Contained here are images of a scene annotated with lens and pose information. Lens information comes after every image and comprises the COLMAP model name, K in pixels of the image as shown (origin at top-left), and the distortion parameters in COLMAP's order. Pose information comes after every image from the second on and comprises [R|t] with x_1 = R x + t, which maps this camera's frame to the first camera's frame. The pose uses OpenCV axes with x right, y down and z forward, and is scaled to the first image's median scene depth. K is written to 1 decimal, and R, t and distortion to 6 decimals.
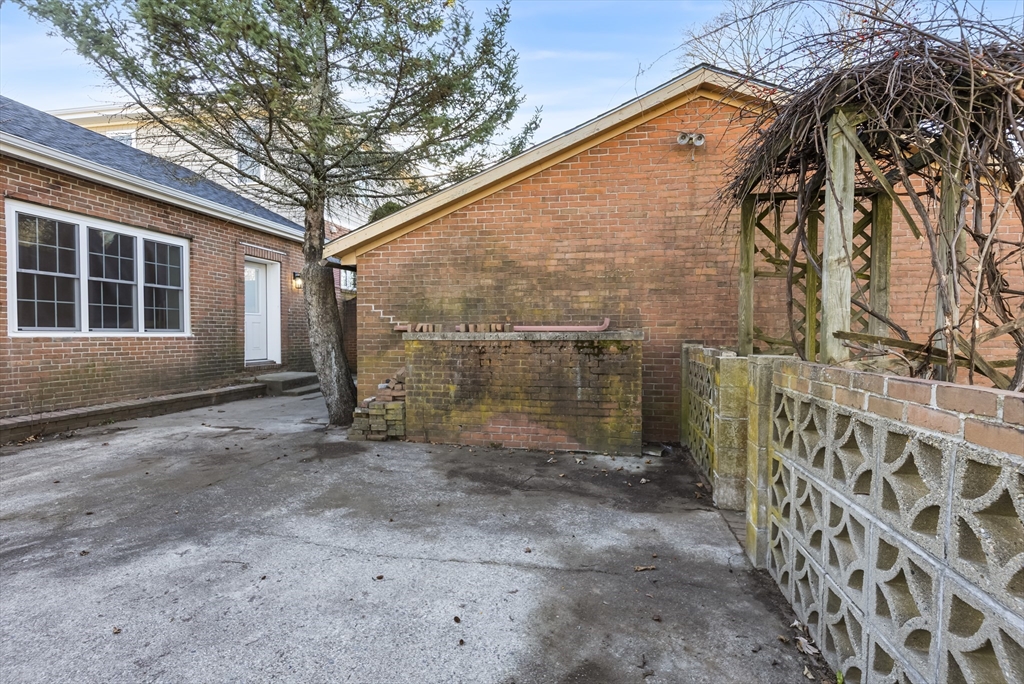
lens RADIAL K [[470.3, 0, 516.0], [0, 470.3, 340.0], [0, 0, 1]] dist [0.005659, -0.000622]
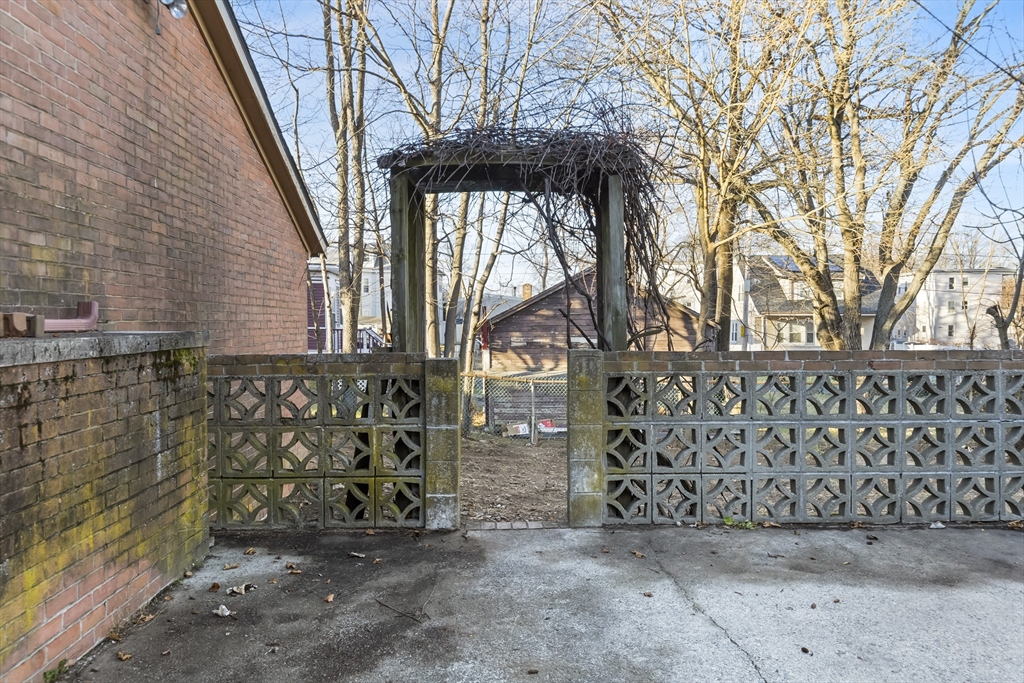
lens RADIAL K [[746.8, 0, 515.1], [0, 746.8, 337.9], [0, 0, 1]] dist [0.002457, -0.002613]
pose [[-0.212793, -0.022779, 0.976832, -0.867273], [0.018981, 0.999443, 0.027441, -0.034292], [-0.976913, 0.024380, -0.212242, 1.080159]]
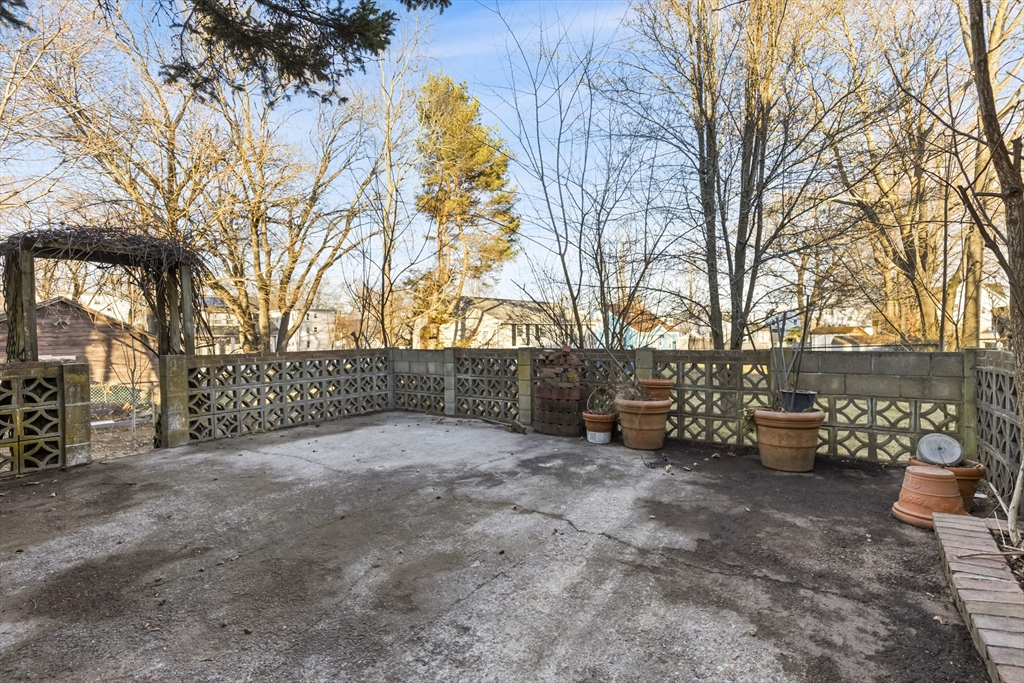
lens RADIAL K [[470.3, 0, 515.5], [0, 470.3, 342.6], [0, 0, 1]] dist [0.005659, -0.000622]
pose [[-0.916781, 0.006539, 0.399338, -1.312784], [0.021009, 0.999271, 0.031867, -0.044536], [-0.398838, 0.037605, -0.916250, 1.681141]]
